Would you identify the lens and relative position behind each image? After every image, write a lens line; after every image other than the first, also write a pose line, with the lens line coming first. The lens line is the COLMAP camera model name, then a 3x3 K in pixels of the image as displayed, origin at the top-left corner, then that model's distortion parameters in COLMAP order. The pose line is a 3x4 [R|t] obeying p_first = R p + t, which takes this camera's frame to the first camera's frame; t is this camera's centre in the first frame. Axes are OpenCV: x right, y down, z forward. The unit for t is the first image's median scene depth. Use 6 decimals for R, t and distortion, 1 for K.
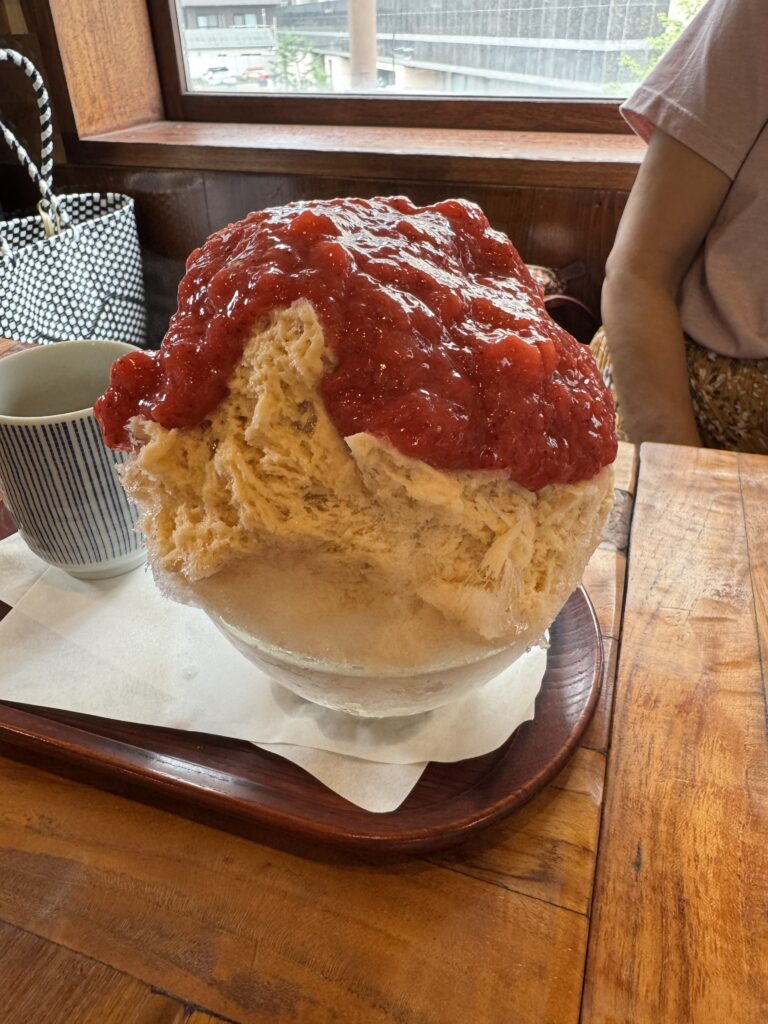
lens RADIAL K [[738.0, 0, 384.0], [0, 738.0, 512.0], [0, 0, 1]] dist [-0.000120, -0.002016]
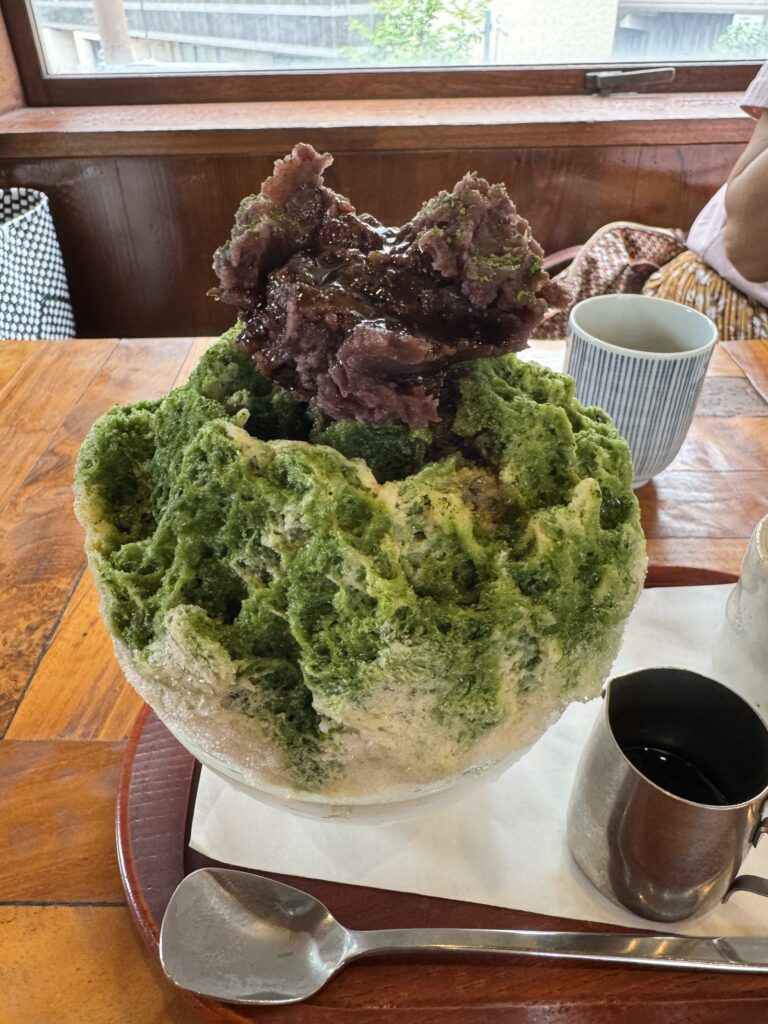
lens RADIAL K [[738.0, 0, 384.0], [0, 738.0, 512.0], [0, 0, 1]] dist [-0.000120, -0.002016]
pose [[0.943670, -0.198128, 0.265013, -0.251779], [0.189324, 0.980163, 0.058632, 0.002368], [-0.271372, -0.005156, 0.962461, -0.025779]]
